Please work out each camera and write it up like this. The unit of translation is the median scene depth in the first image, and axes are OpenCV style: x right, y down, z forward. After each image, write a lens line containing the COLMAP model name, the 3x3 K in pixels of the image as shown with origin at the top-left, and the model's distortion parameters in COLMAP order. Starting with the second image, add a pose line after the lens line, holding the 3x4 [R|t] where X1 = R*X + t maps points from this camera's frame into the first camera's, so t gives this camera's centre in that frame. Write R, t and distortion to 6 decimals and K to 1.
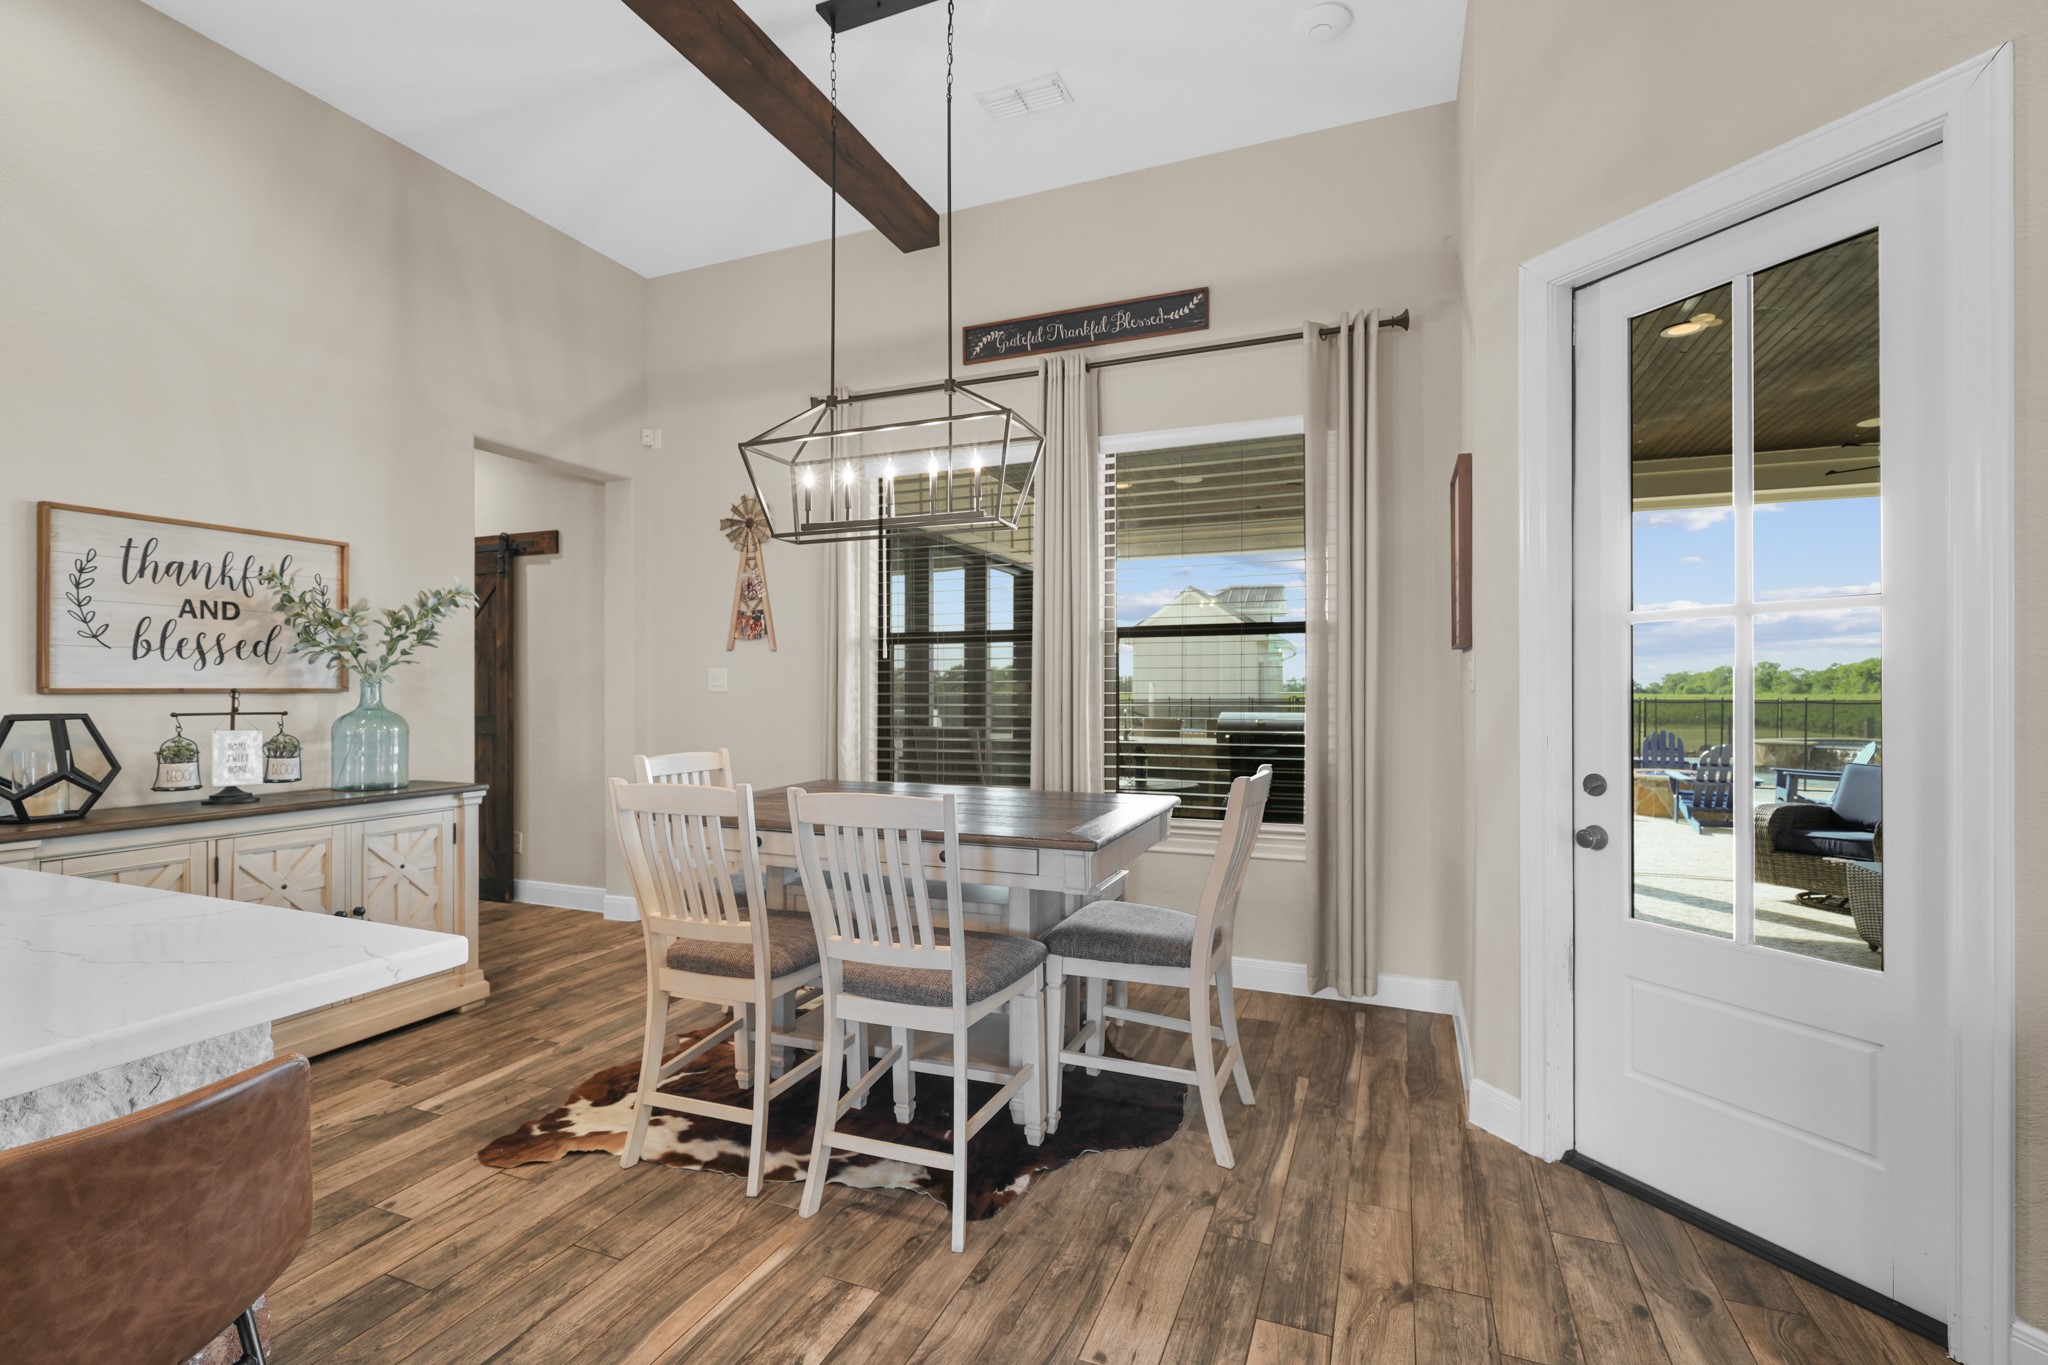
lens RADIAL K [[901.7, 0, 1027.3], [0, 901.7, 688.9], [0, 0, 1]] dist [0.000921, 0.000147]
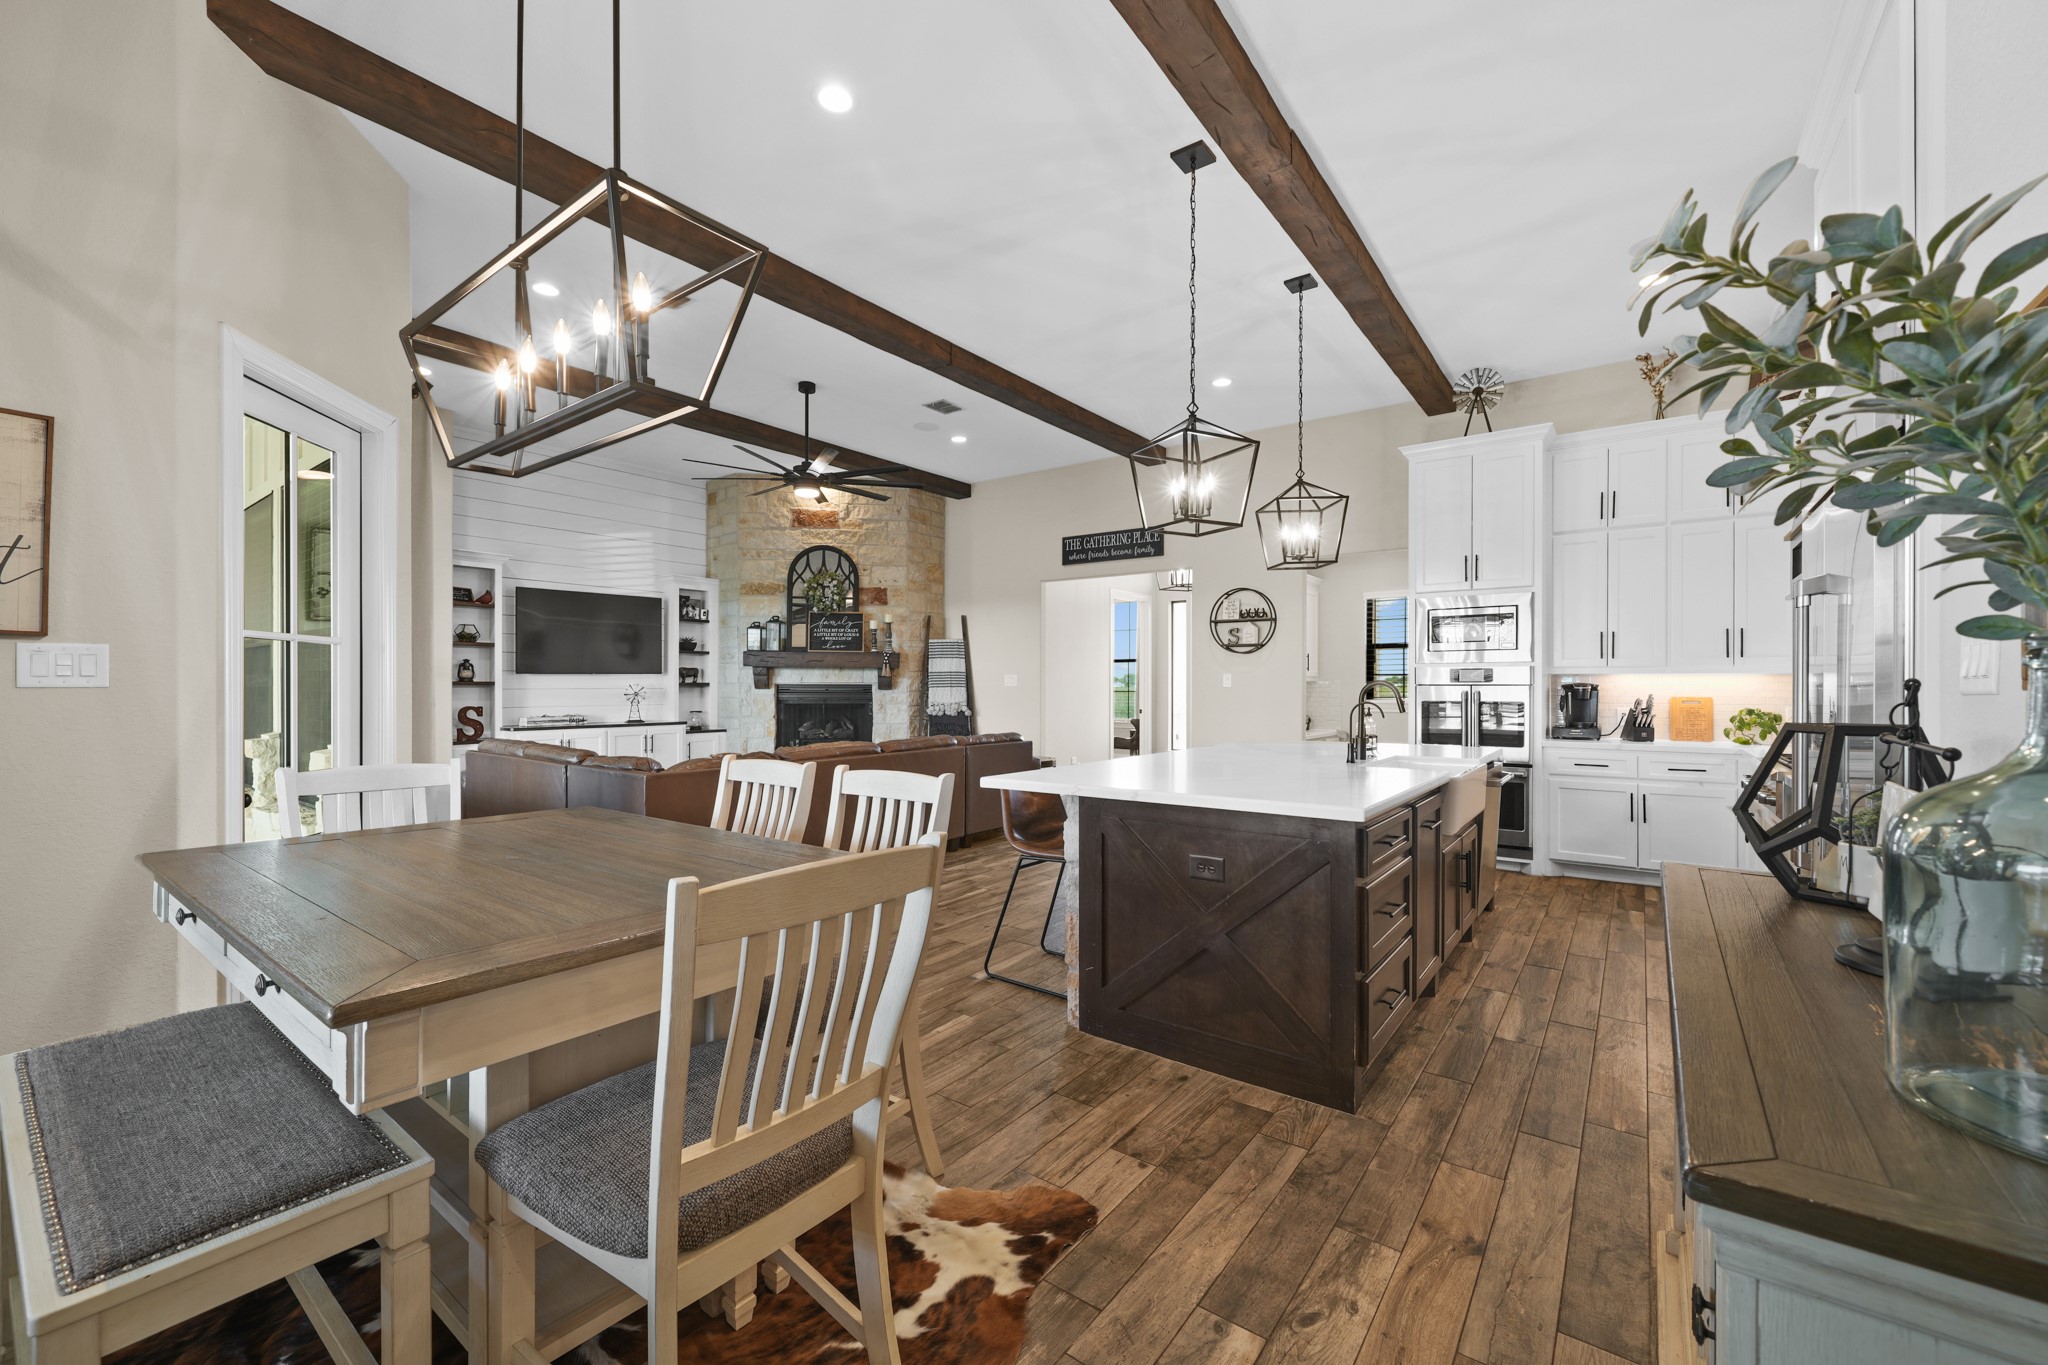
lens RADIAL K [[820.7, 0, 1028.7], [0, 820.7, 686.1], [0, 0, 1]] dist [0.000004, -0.000007]
pose [[-0.964436, 0.000665, 0.264316, -0.714406], [-0.001402, 0.999970, -0.007632, 0.011646], [-0.264313, -0.007731, -0.964406, 1.691411]]
